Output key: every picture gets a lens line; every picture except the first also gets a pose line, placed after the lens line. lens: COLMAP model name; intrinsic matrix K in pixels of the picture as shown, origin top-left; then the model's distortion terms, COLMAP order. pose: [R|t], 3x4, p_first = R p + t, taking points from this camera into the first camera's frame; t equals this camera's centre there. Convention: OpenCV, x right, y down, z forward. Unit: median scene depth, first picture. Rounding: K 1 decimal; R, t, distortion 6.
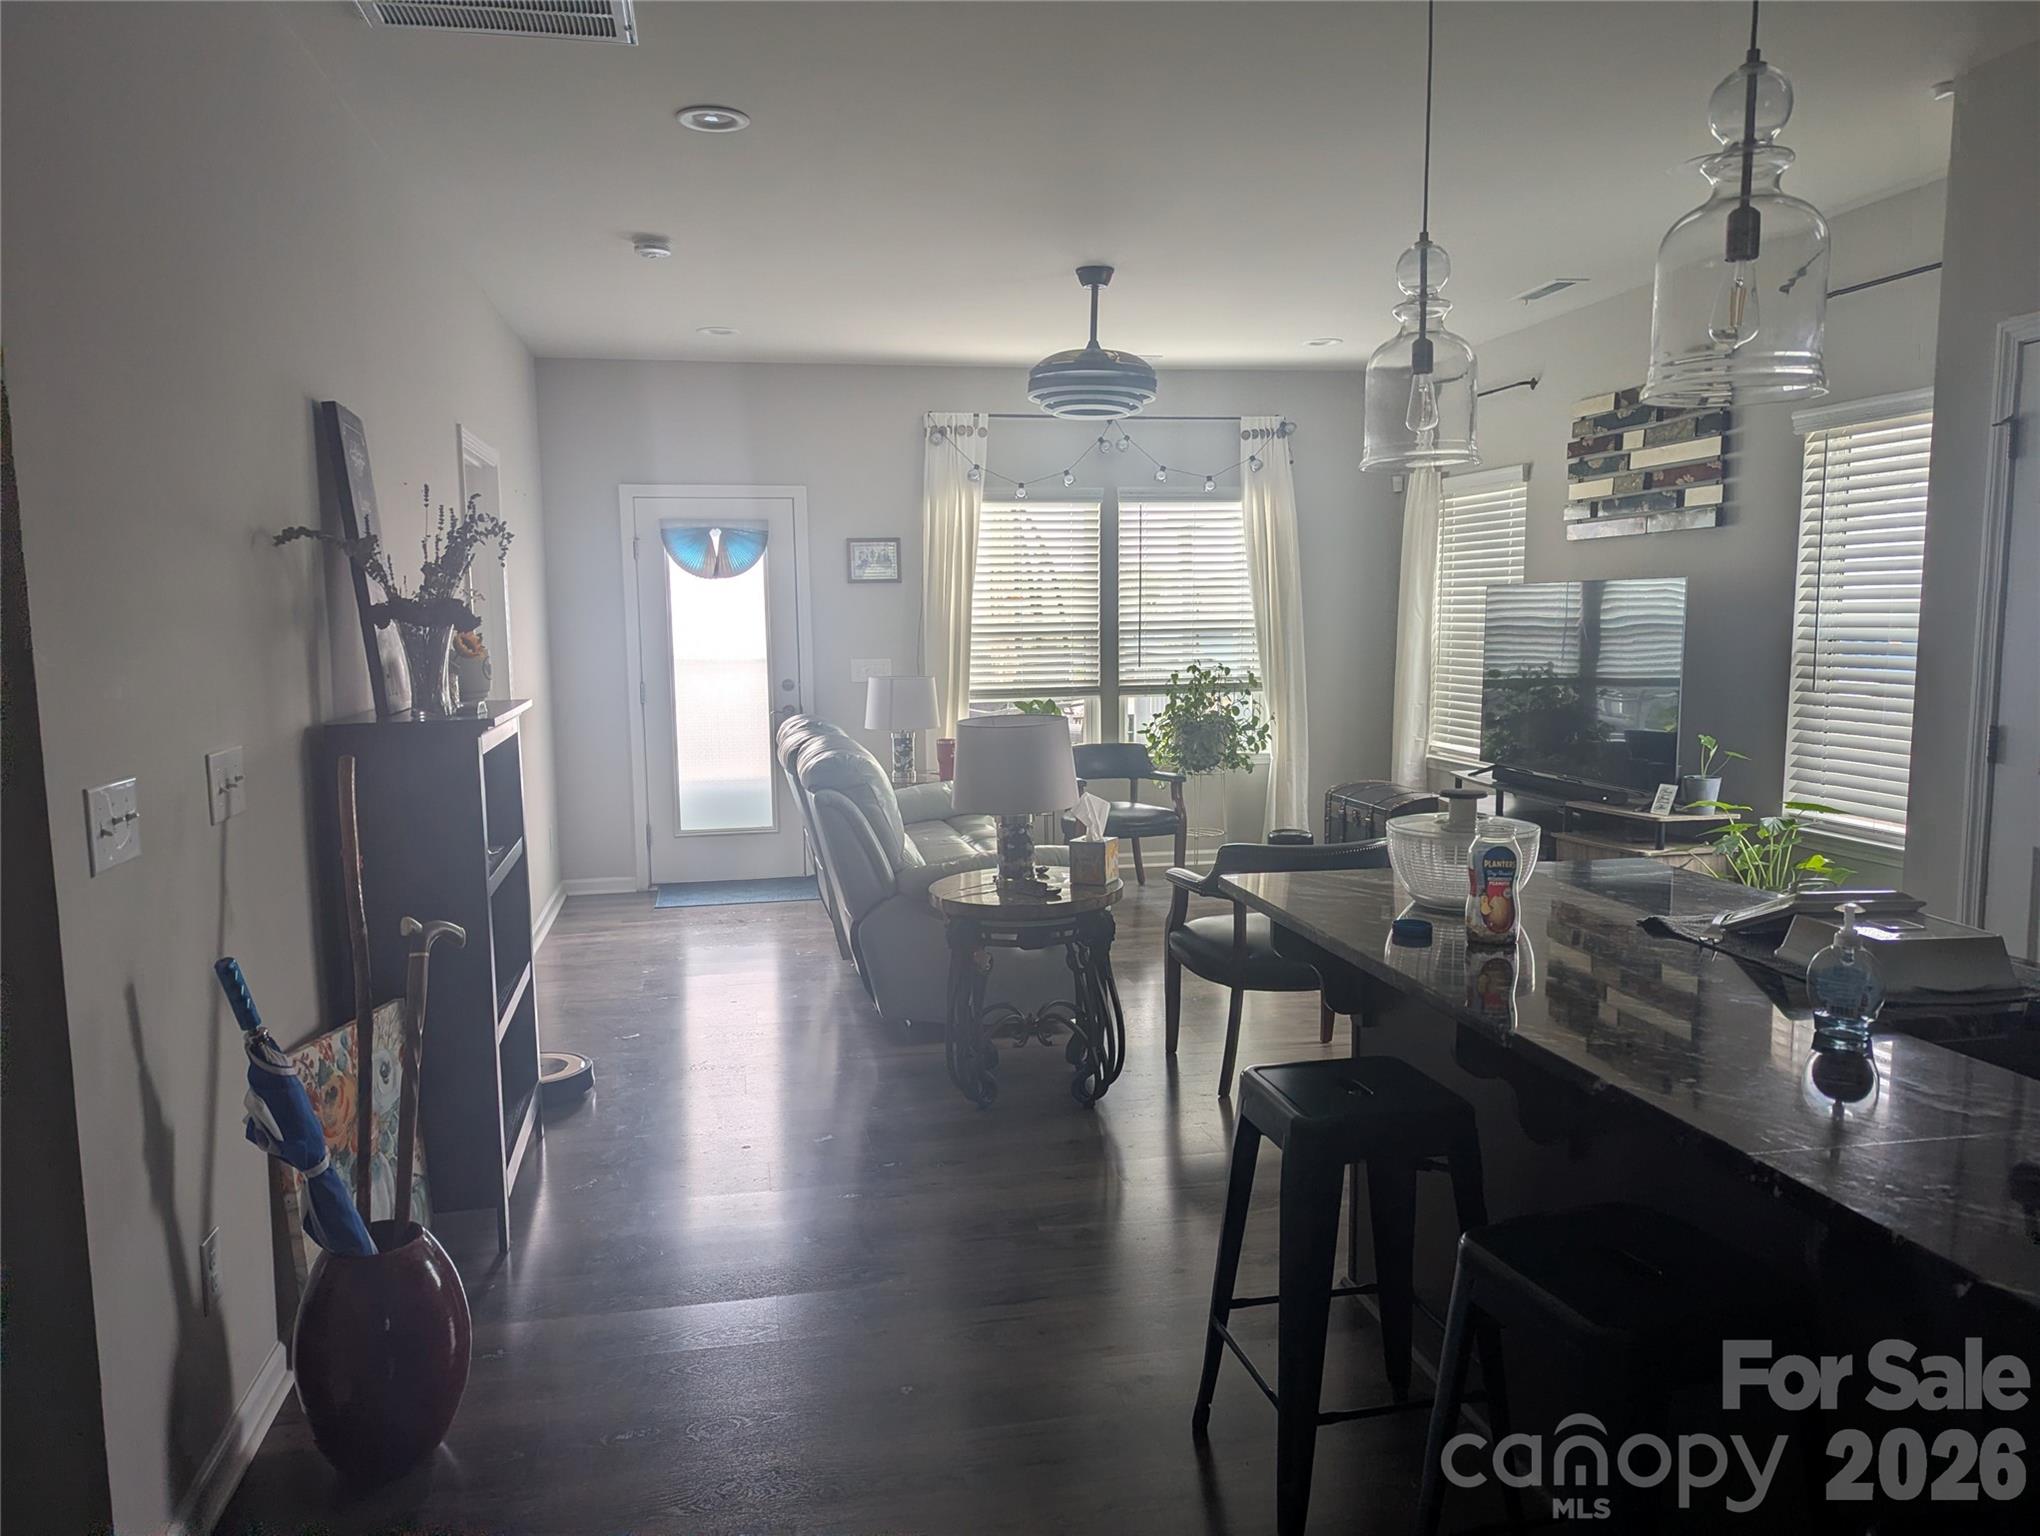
lens RADIAL K [[1428.0, 0, 1029.8], [0, 1428.0, 764.6], [0, 0, 1]] dist [0.045979, -0.042449]
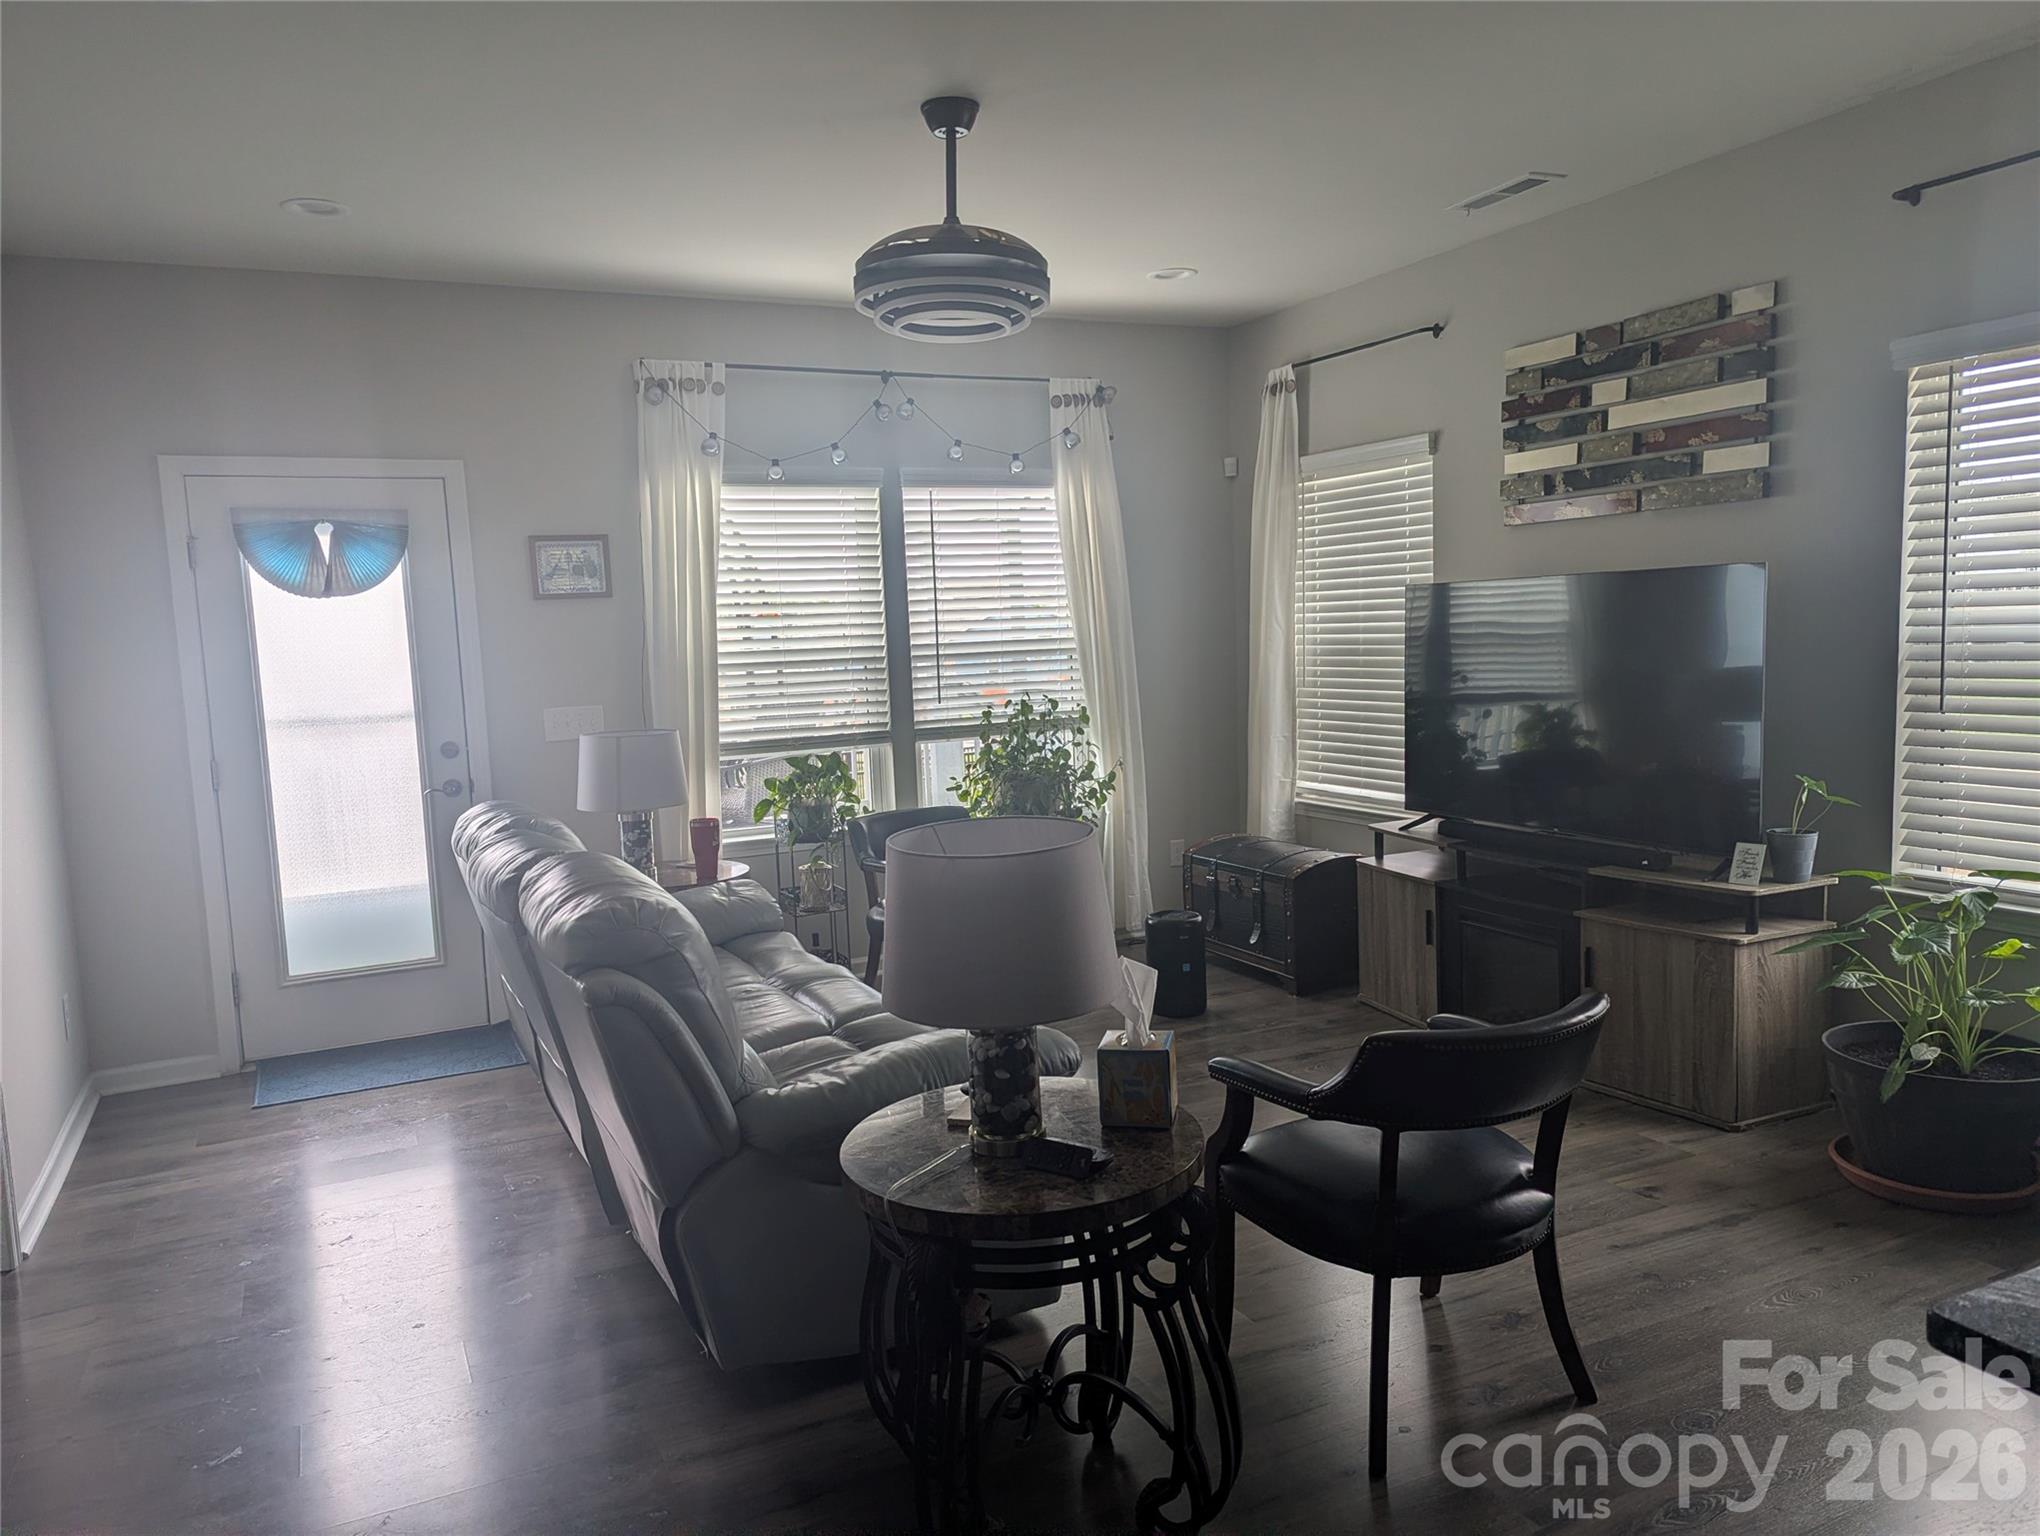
lens RADIAL K [[1428.0, 0, 1017.5], [0, 1428.0, 776.4], [0, 0, 1]] dist [0.045979, -0.042449]
pose [[0.969927, -0.050282, 0.238147, -0.070538], [0.051948, 0.998650, -0.000721, -0.028712], [-0.237789, 0.013071, 0.971229, 0.268416]]
